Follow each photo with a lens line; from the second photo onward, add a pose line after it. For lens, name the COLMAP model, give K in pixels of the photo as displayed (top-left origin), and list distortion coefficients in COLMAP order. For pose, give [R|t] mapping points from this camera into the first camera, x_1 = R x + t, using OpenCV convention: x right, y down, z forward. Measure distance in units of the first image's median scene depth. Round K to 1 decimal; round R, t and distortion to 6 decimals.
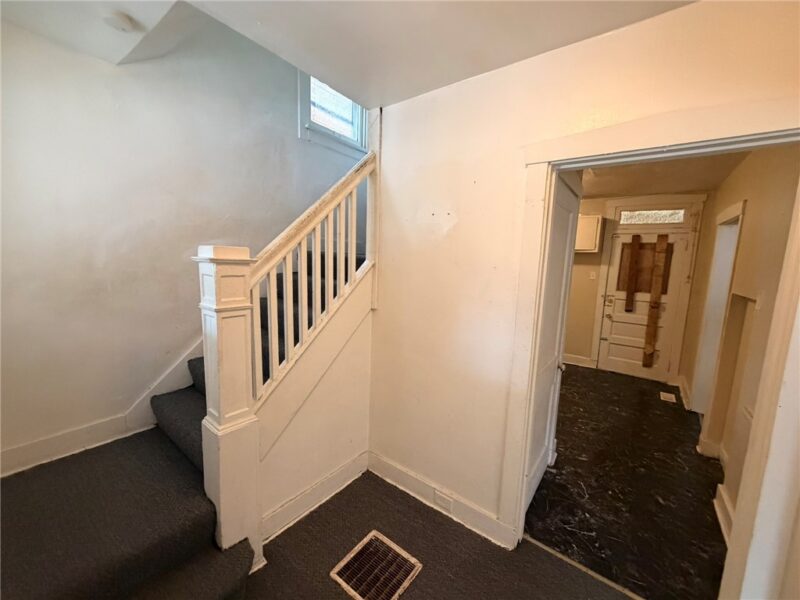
lens RADIAL K [[320.6, 0, 401.2], [0, 320.6, 299.8], [0, 0, 1]] dist [-0.000694, 0.000019]
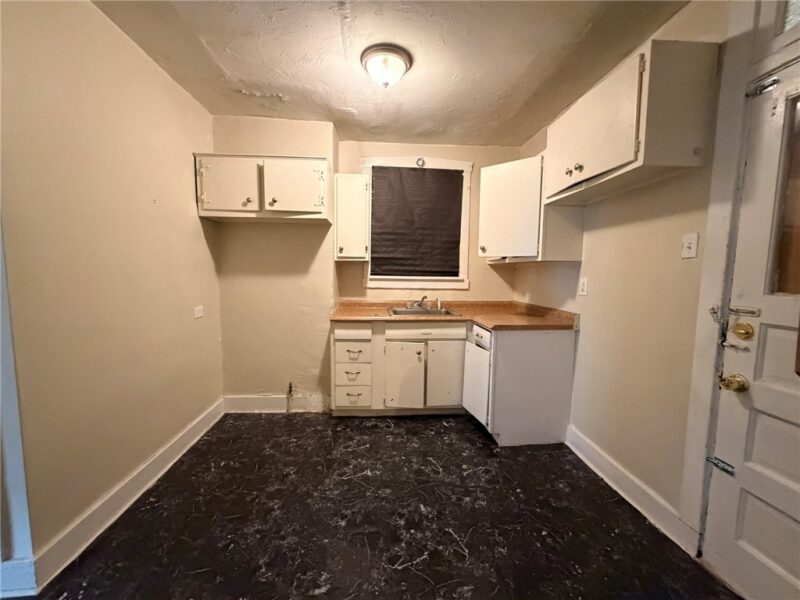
lens RADIAL K [[320.6, 0, 398.9], [0, 320.6, 301.2], [0, 0, 1]] dist [-0.000694, 0.000019]
pose [[0.653486, 0.042116, -0.755766, 0.664079], [-0.090207, 0.995668, -0.022514, 0.010757], [0.751544, 0.082888, 0.654455, 0.603308]]
